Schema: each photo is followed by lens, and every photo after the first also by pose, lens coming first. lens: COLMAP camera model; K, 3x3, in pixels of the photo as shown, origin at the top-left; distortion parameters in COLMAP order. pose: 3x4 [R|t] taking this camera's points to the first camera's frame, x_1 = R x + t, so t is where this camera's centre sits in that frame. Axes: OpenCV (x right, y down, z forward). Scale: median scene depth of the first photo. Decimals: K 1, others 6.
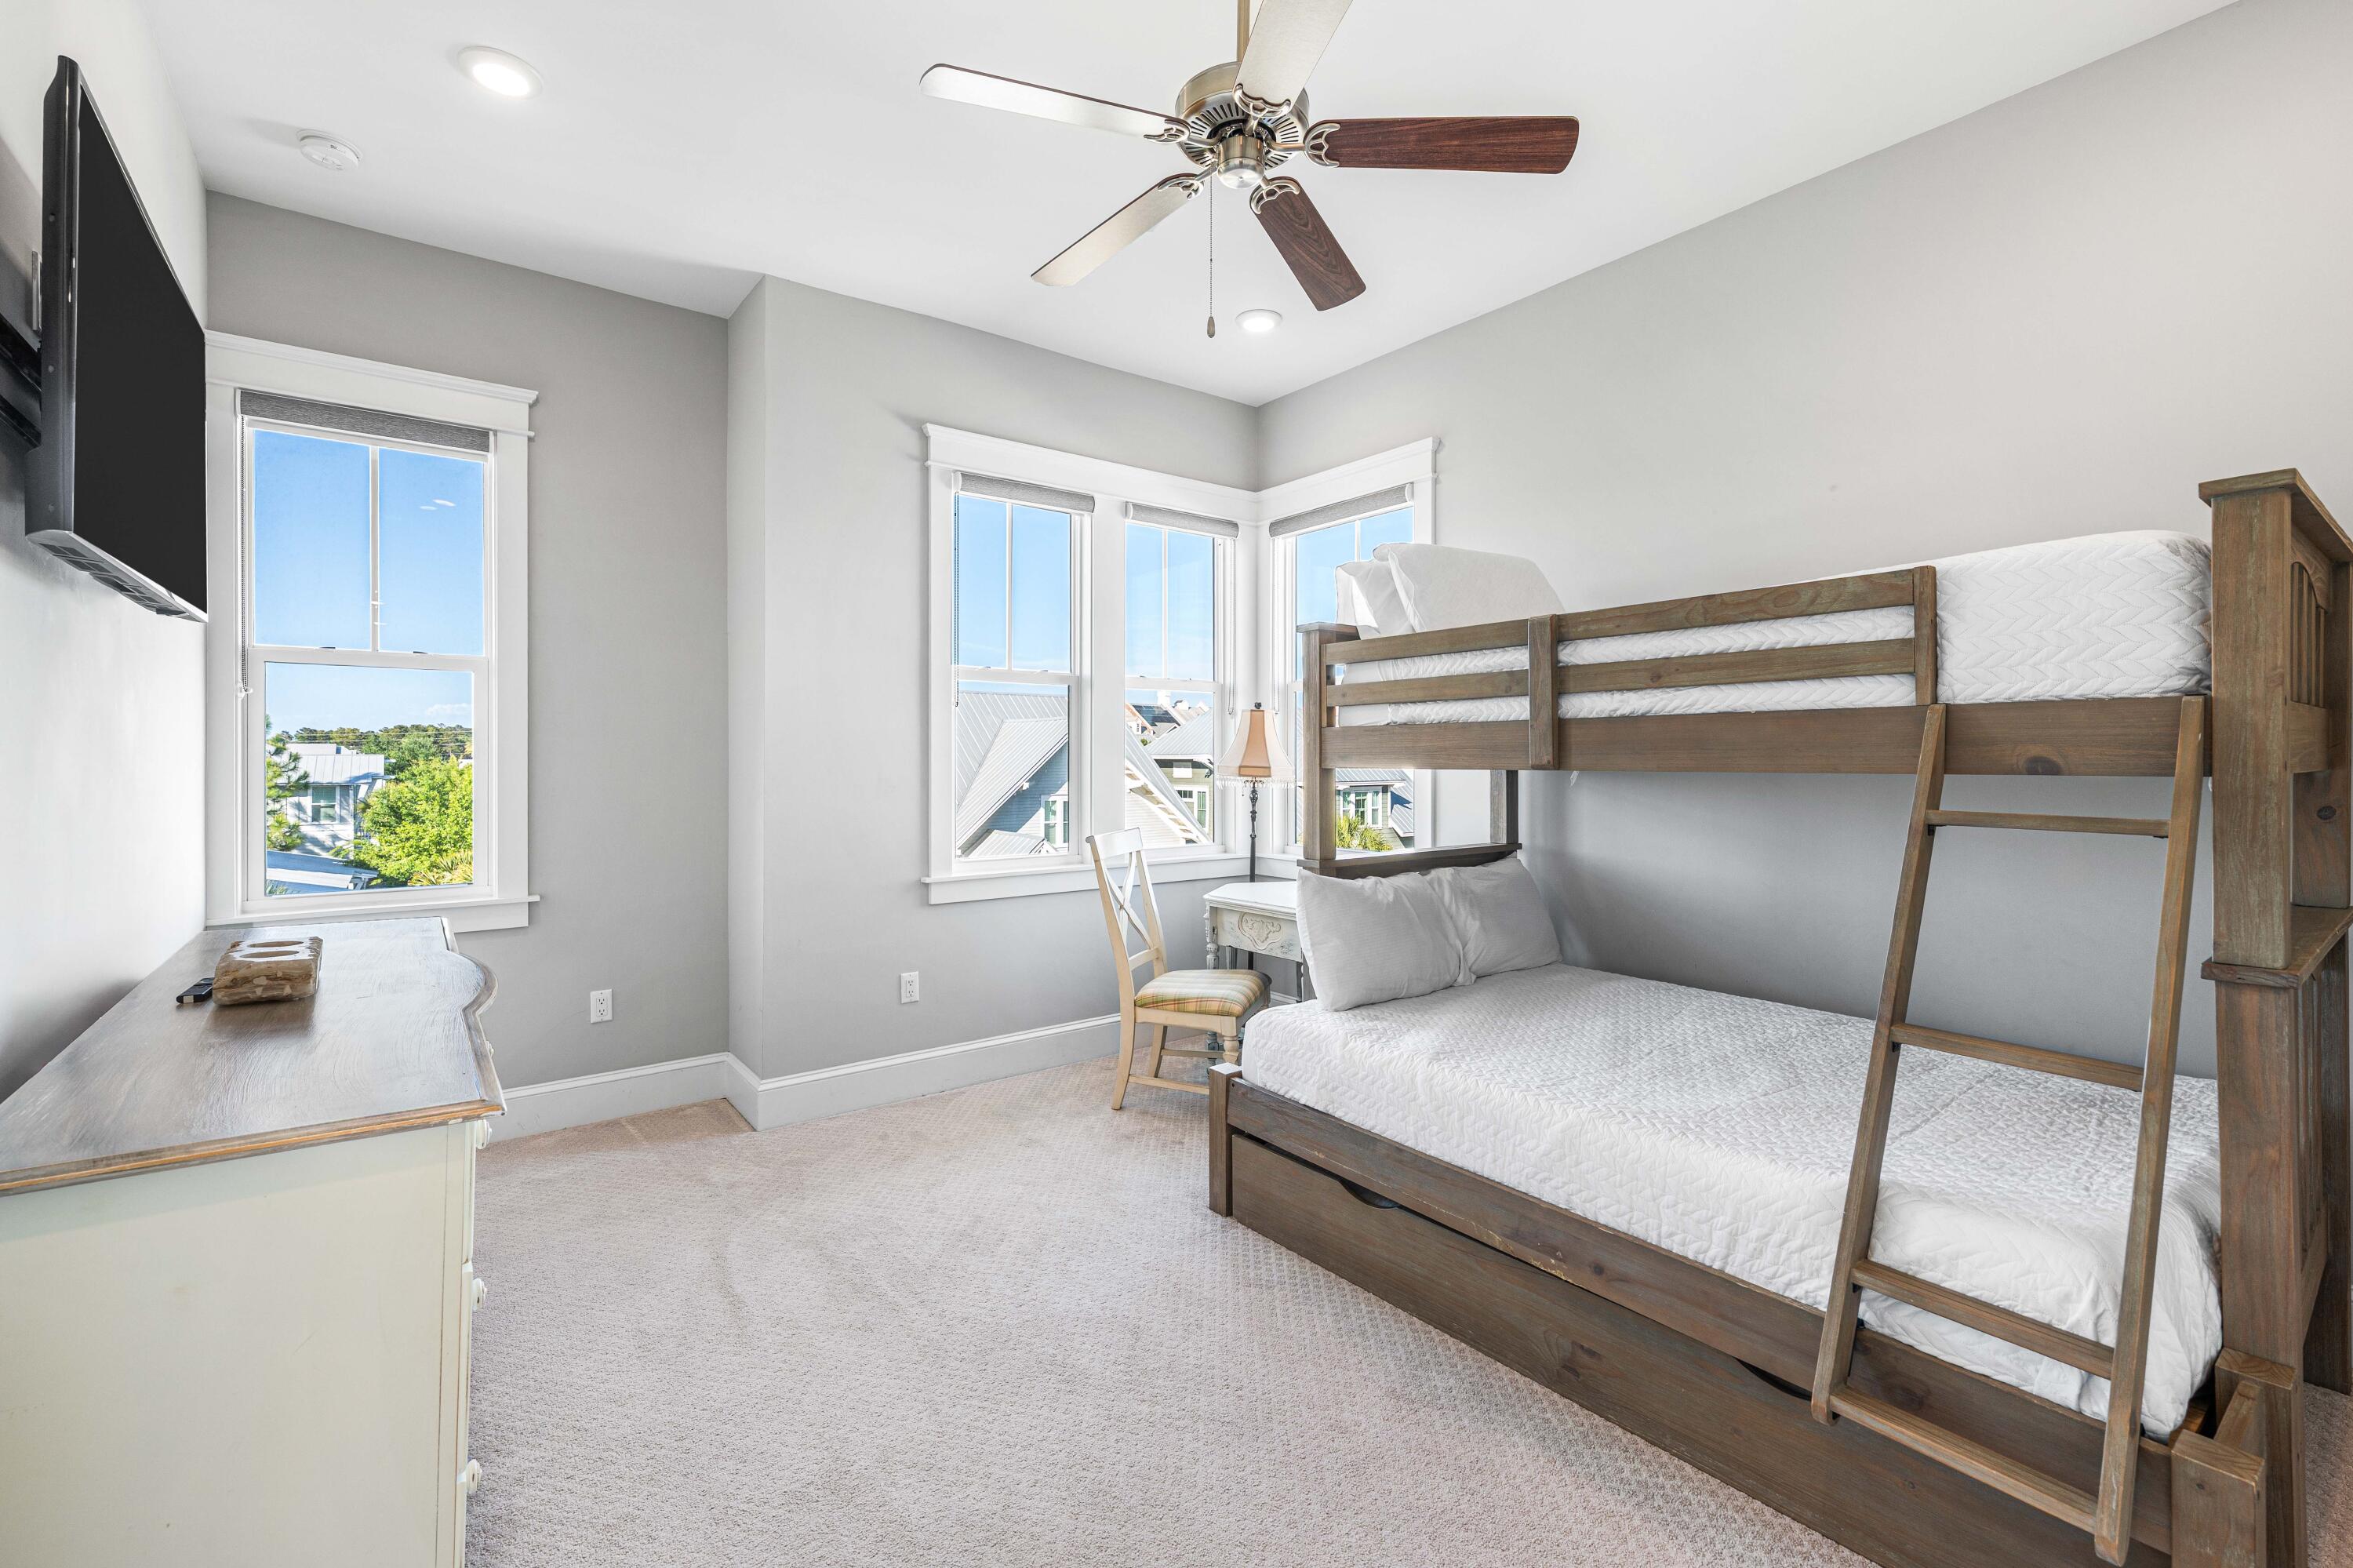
lens RADIAL K [[1007.5, 0, 1161.7], [0, 1007.5, 756.1], [0, 0, 1]] dist [0.003631, -0.000419]
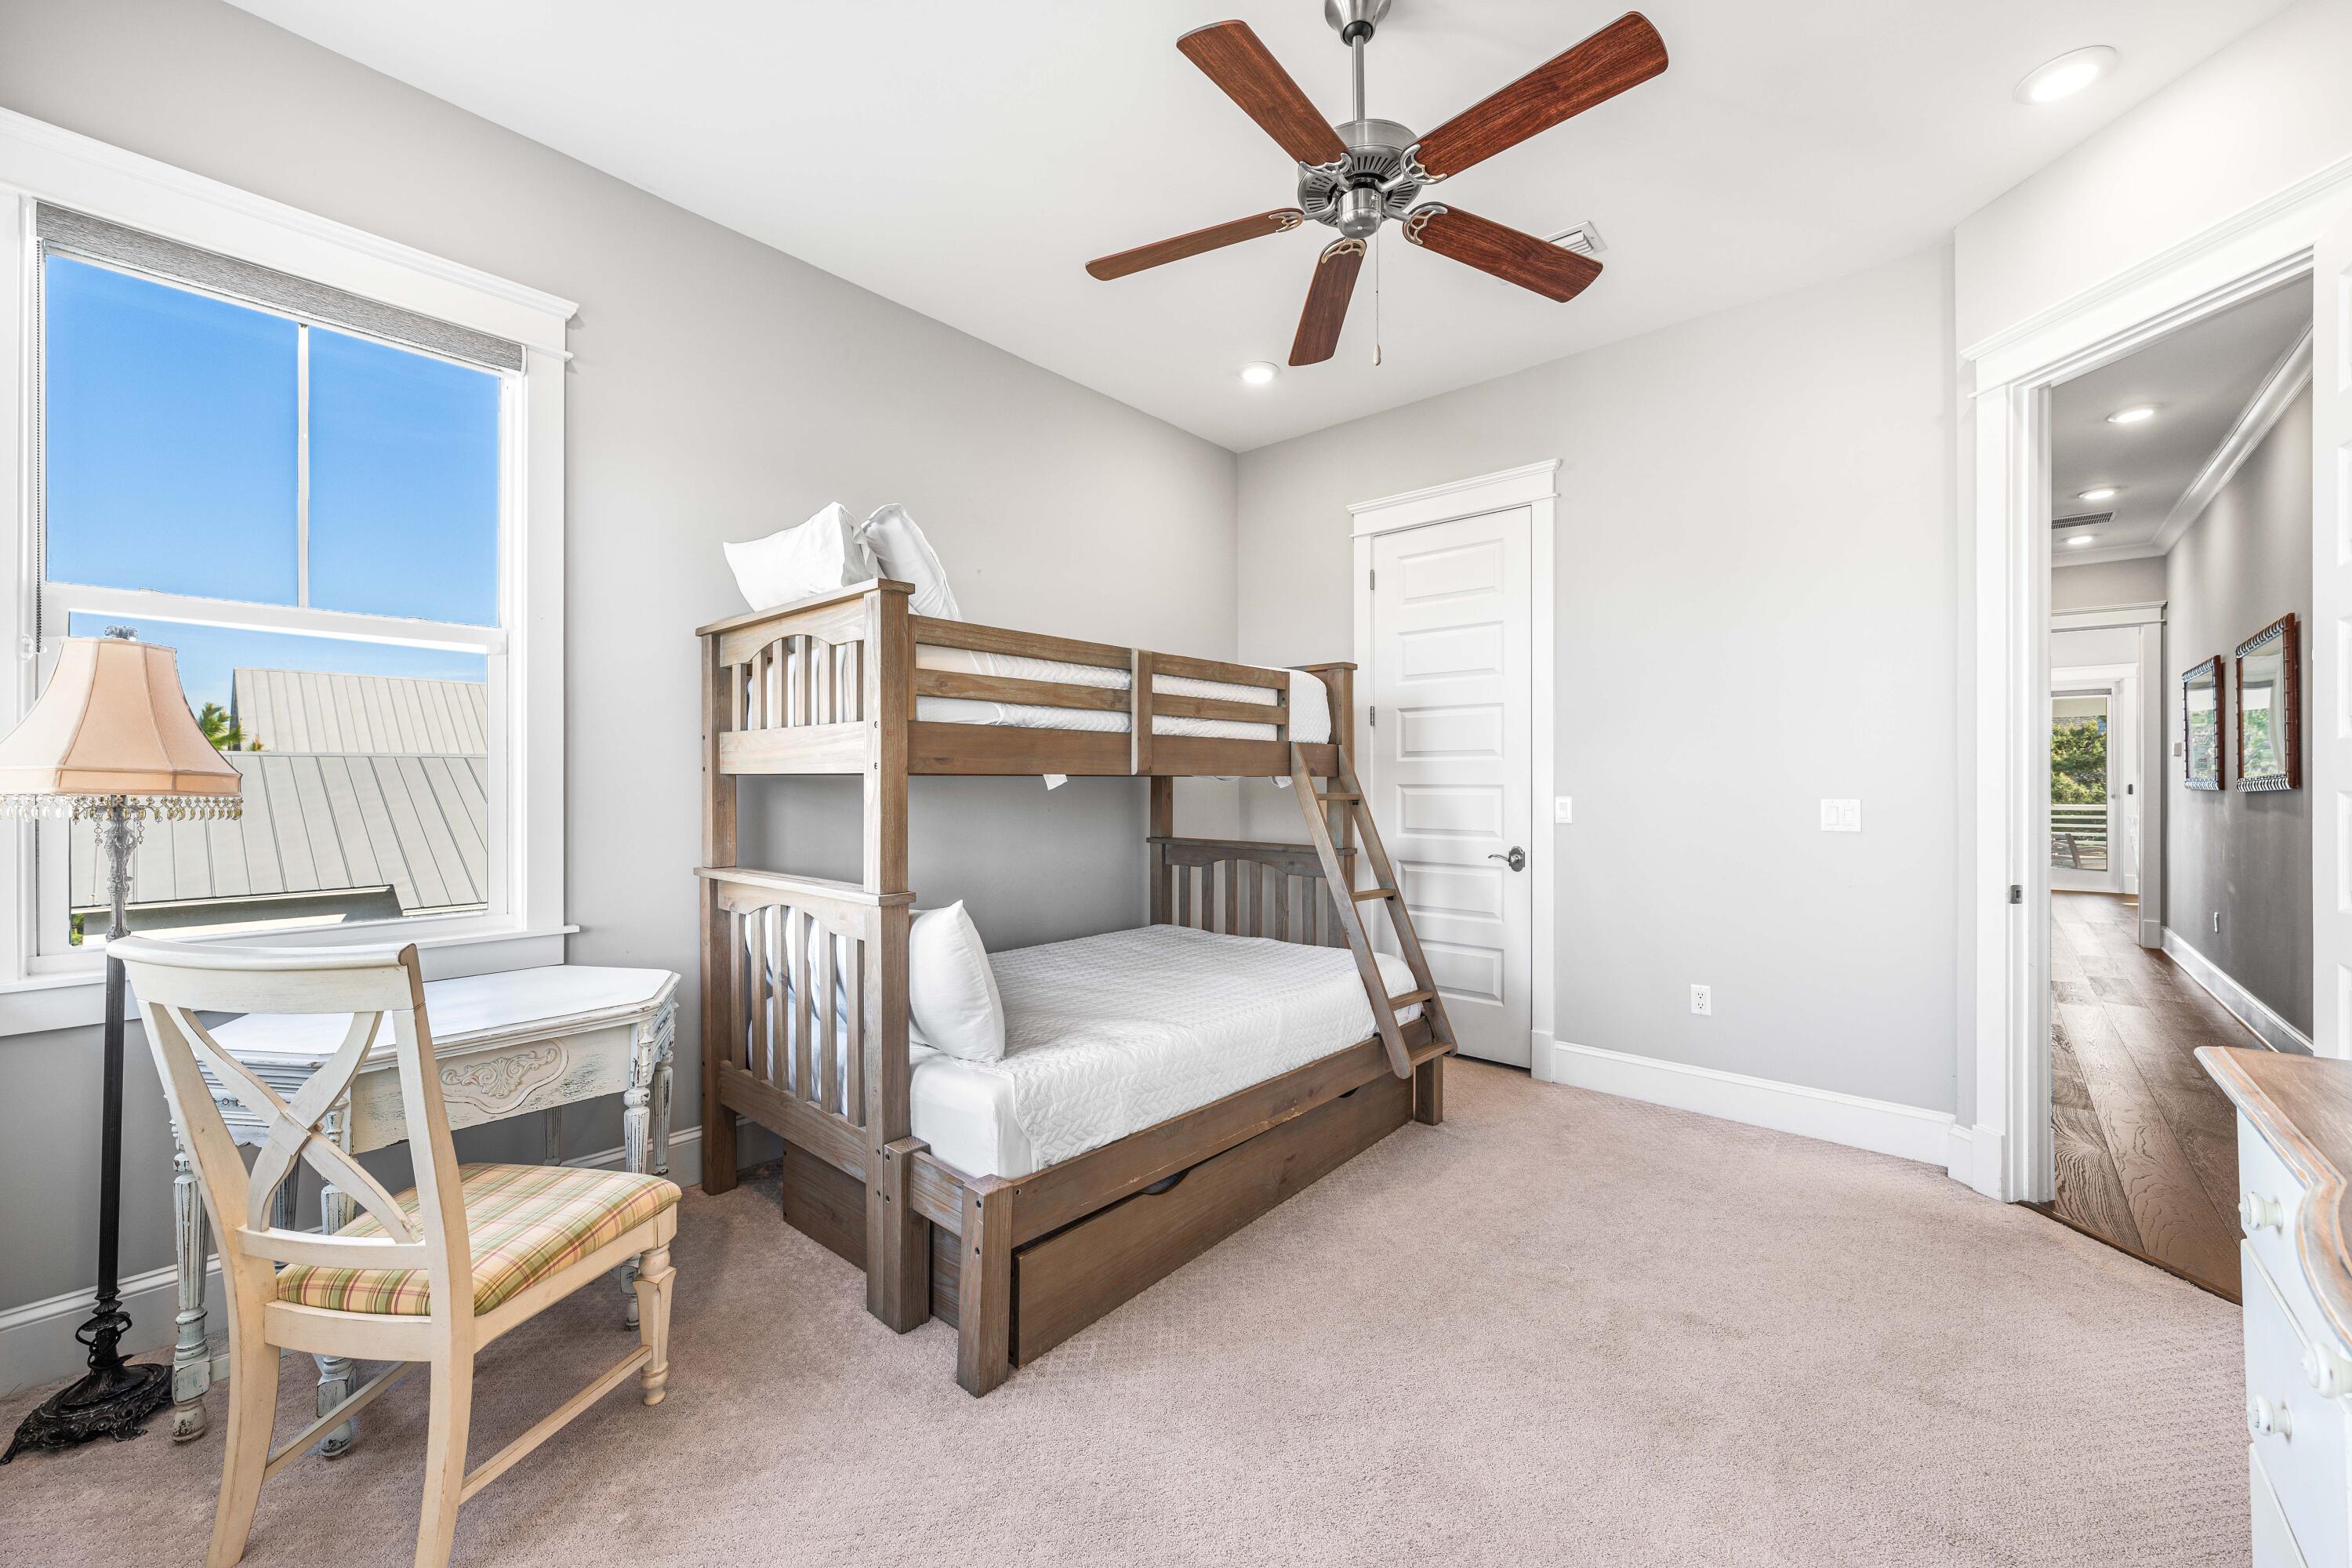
lens RADIAL K [[945.2, 0, 1158.4], [0, 945.2, 770.4], [0, 0, 1]] dist [0.003650, 0.000280]
pose [[-0.212307, 0.008383, 0.977167, -0.761007], [-0.007748, 0.999917, -0.010262, 0.020680], [-0.977172, -0.009749, -0.212224, 1.237466]]
